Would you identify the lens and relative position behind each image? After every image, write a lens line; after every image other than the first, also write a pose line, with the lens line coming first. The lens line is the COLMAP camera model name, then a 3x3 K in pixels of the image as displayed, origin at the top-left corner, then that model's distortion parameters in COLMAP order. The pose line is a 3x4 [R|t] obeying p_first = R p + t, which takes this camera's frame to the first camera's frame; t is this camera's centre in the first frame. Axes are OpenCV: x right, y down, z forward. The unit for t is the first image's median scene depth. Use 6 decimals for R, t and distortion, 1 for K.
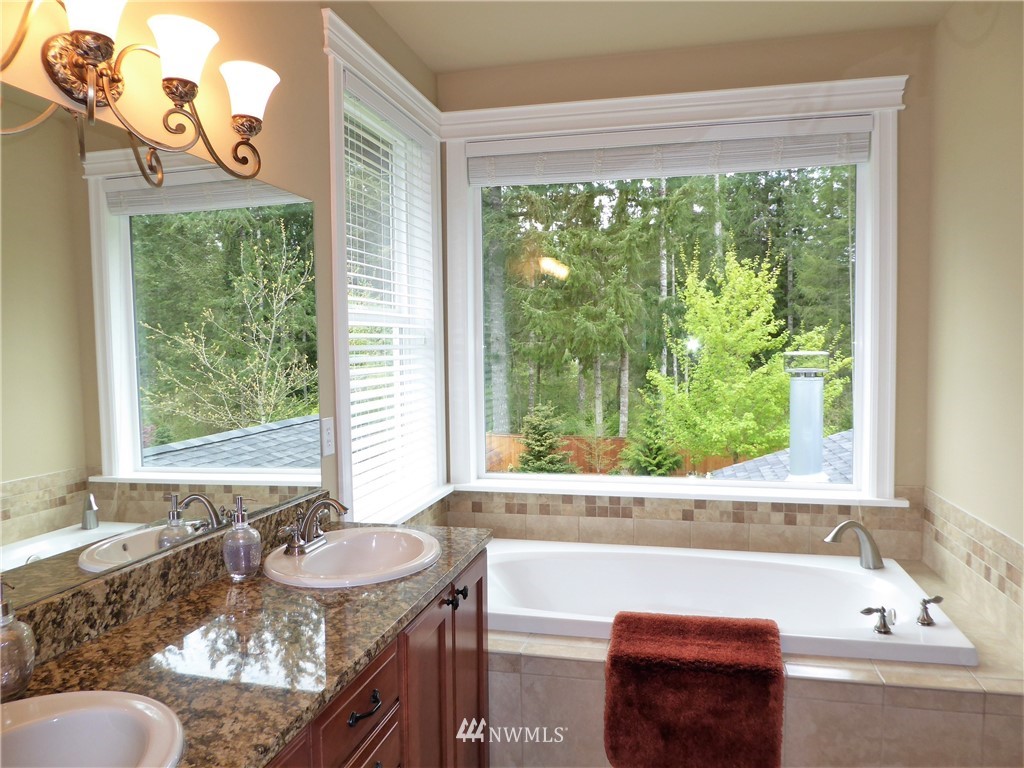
lens RADIAL K [[731.7, 0, 513.6], [0, 731.7, 386.4], [0, 0, 1]] dist [-0.030227, -0.004613]
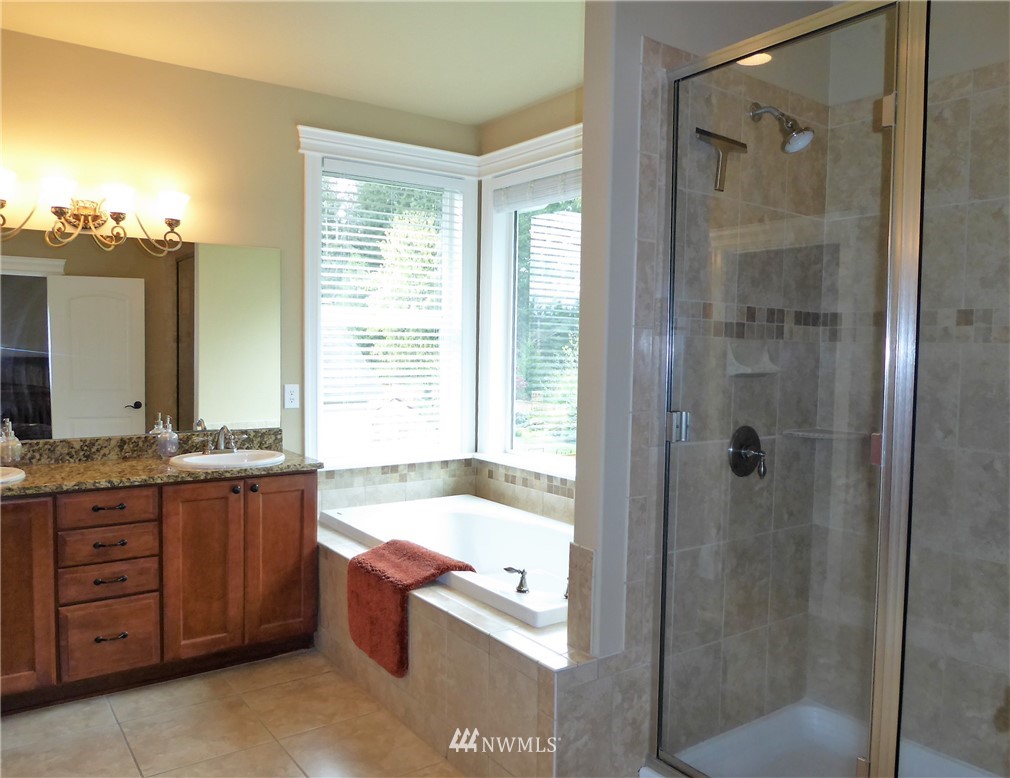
lens RADIAL K [[803.0, 0, 503.5], [0, 803.0, 388.5], [0, 0, 1]] dist [-0.011964, -0.001789]
pose [[0.743876, 0.056542, -0.665922, 0.886404], [-0.058203, 0.998110, 0.019731, -0.006663], [0.665778, 0.024082, 0.745761, 0.005803]]
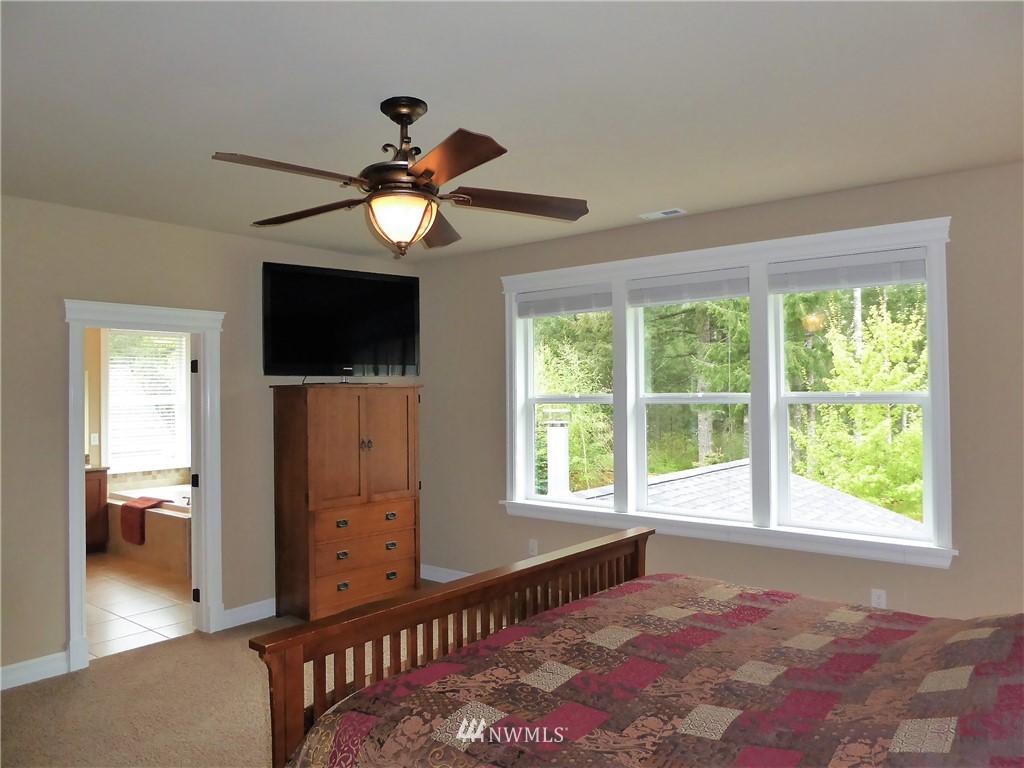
lens RADIAL K [[731.7, 0, 543.2], [0, 731.7, 383.6], [0, 0, 1]] dist [-0.030227, -0.004613]
pose [[0.908633, -0.003778, -0.417579, 2.119919], [-0.023074, 0.997977, -0.059237, -0.026177], [0.416958, 0.063460, 0.906708, -0.816006]]
